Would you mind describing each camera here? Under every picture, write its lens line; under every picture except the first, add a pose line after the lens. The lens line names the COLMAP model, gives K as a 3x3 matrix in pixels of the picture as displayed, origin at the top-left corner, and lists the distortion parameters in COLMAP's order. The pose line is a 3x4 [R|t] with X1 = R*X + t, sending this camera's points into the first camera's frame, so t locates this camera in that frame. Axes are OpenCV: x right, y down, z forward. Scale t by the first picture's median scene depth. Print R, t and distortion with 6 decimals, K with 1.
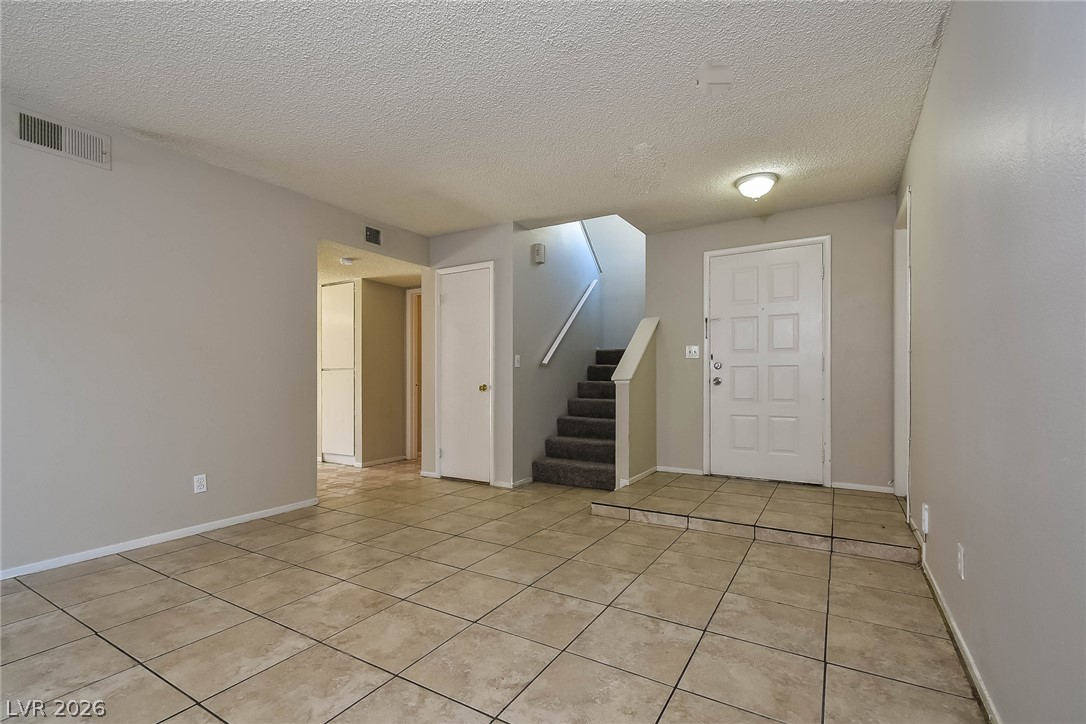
lens RADIAL K [[485.0, 0, 549.6], [0, 485.0, 366.1], [0, 0, 1]] dist [0.001581, -0.000368]
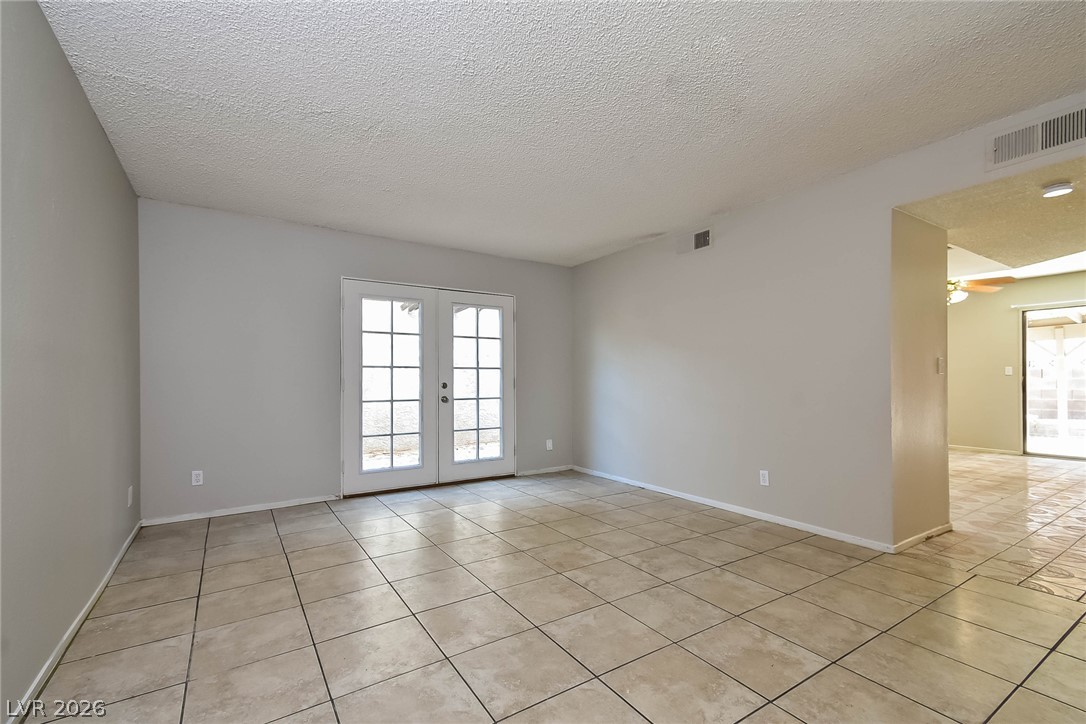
lens RADIAL K [[485.0, 0, 549.6], [0, 485.0, 366.1], [0, 0, 1]] dist [0.001581, -0.000368]
pose [[-0.439165, -0.021109, -0.898158, 0.732203], [0.023121, 0.999127, -0.034788, 0.001604], [0.898109, -0.036044, -0.438293, 1.371084]]
